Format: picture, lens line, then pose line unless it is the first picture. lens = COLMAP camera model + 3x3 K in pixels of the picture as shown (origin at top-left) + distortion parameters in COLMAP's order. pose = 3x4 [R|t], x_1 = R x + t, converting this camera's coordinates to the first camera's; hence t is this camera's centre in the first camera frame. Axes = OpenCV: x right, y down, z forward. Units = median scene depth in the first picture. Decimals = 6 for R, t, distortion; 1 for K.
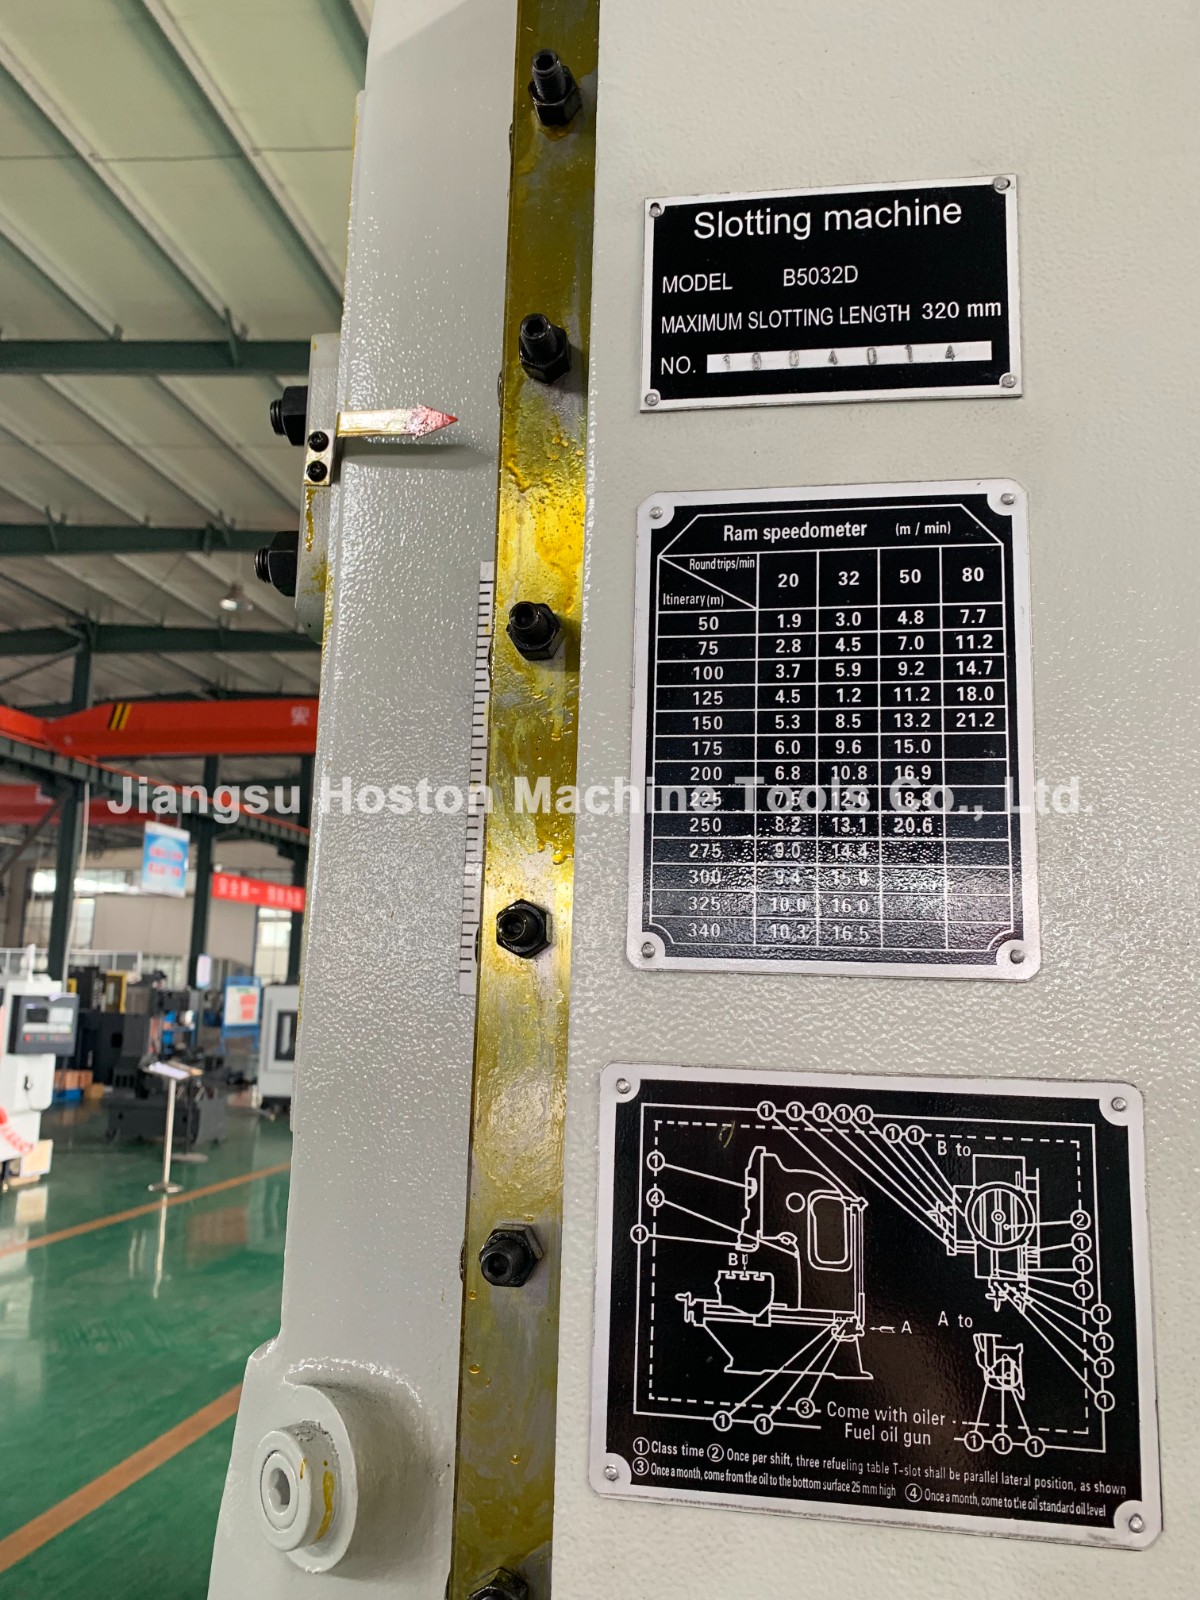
lens RADIAL K [[1230.1, 0, 607.8], [0, 1230.1, 794.6], [0, 0, 1]] dist [-0.001270, 0.000247]
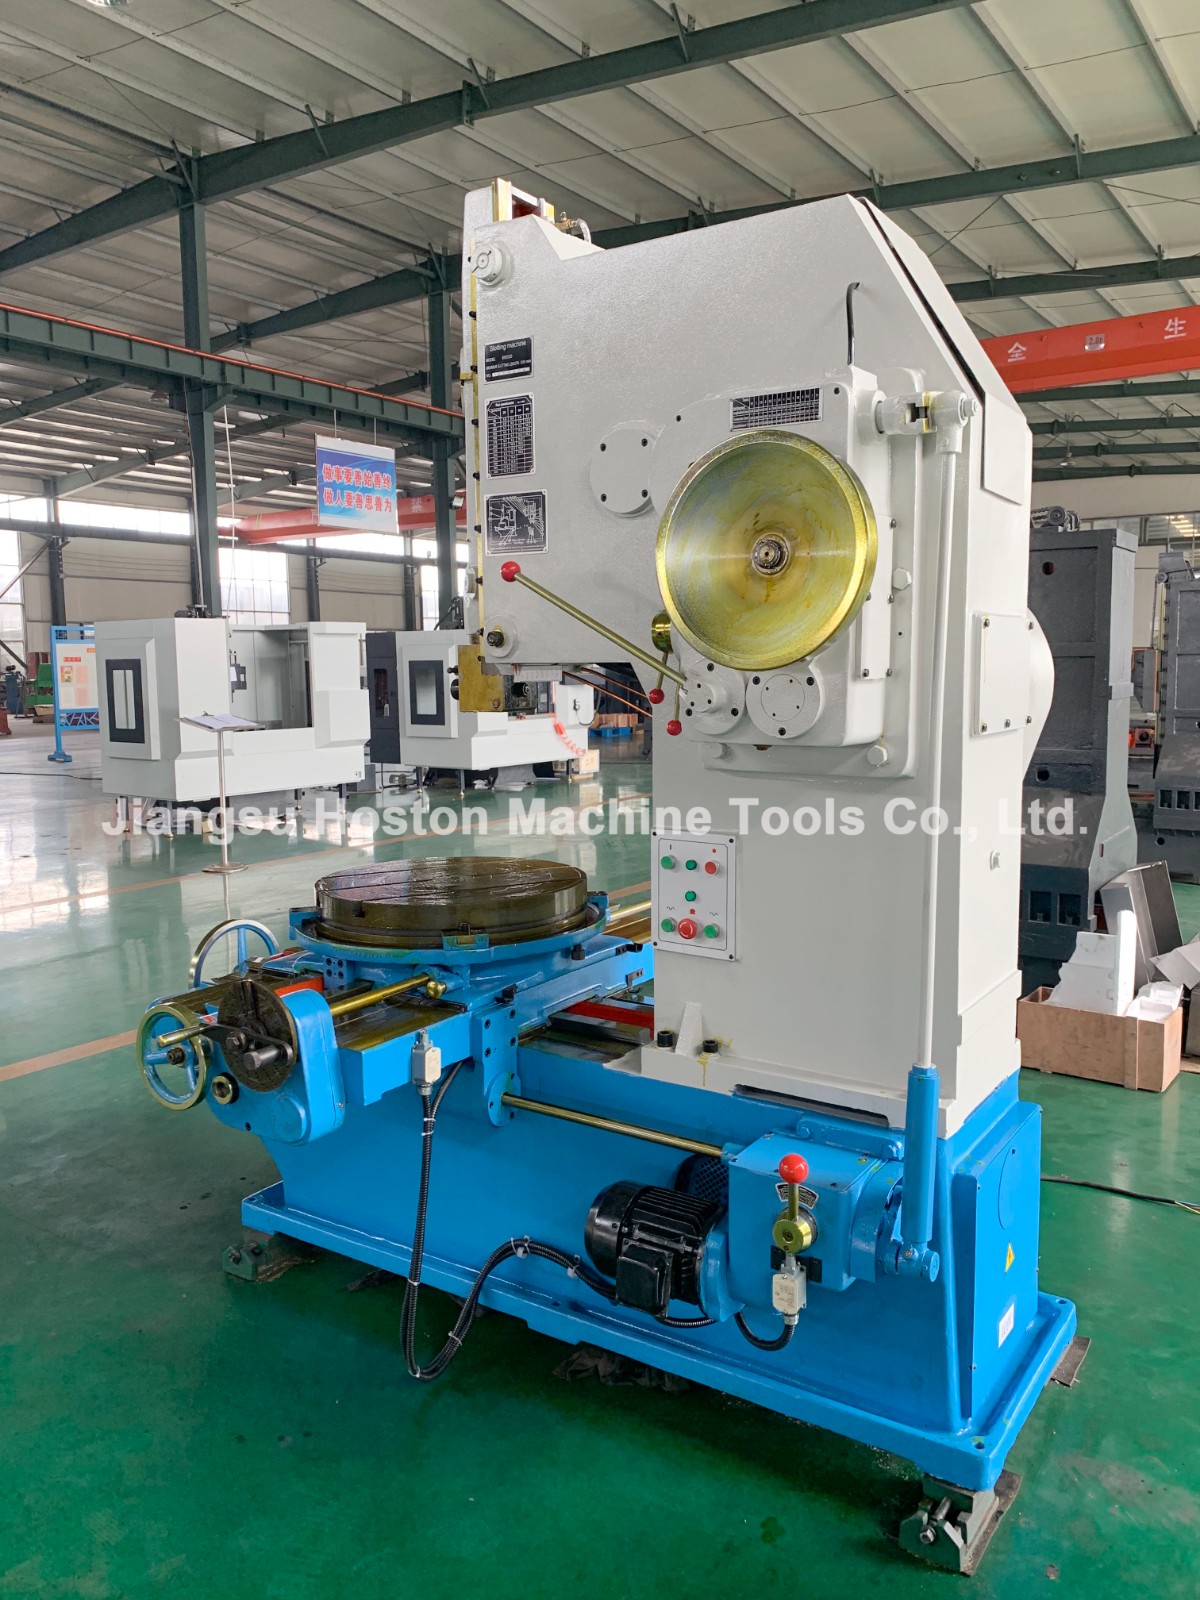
lens RADIAL K [[1230.1, 0, 607.8], [0, 1230.1, 794.6], [0, 0, 1]] dist [-0.001270, 0.000247]
pose [[0.906057, 0.008955, -0.423062, 3.104158], [0.102746, 0.965202, 0.240477, 0.233429], [0.410493, -0.261354, 0.873607, -4.472449]]
